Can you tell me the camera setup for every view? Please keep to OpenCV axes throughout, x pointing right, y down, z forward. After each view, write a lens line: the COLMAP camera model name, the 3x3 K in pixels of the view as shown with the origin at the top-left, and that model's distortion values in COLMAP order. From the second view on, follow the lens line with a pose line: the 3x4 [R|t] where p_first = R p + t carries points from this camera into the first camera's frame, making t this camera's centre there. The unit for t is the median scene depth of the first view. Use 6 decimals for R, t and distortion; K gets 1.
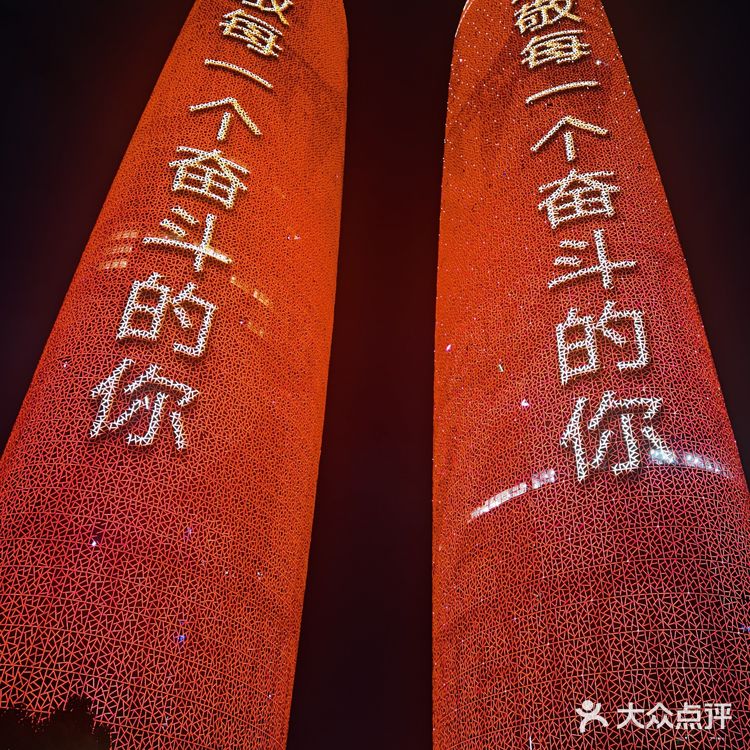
lens RADIAL K [[780.6, 0, 375.0], [0, 780.6, 375.0], [0, 0, 1]] dist [0.025970, 0.006498]
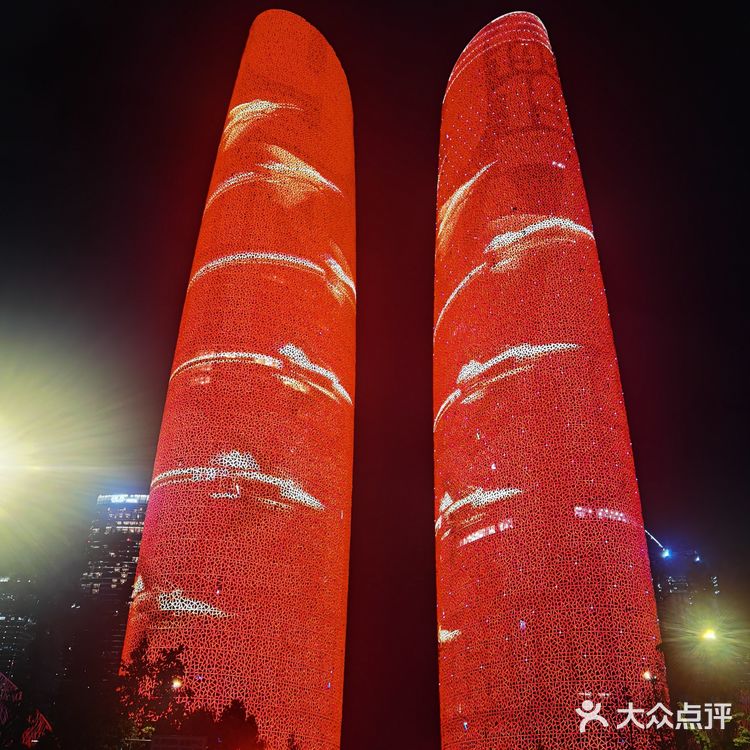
lens RADIAL K [[786.9, 0, 375.0], [0, 786.9, 375.0], [0, 0, 1]] dist [-0.003521, 0.043875]
pose [[0.998620, -0.047620, -0.022167, 0.016426], [0.049960, 0.991405, 0.120918, -0.402575], [0.016219, -0.121858, 0.992415, -0.531941]]
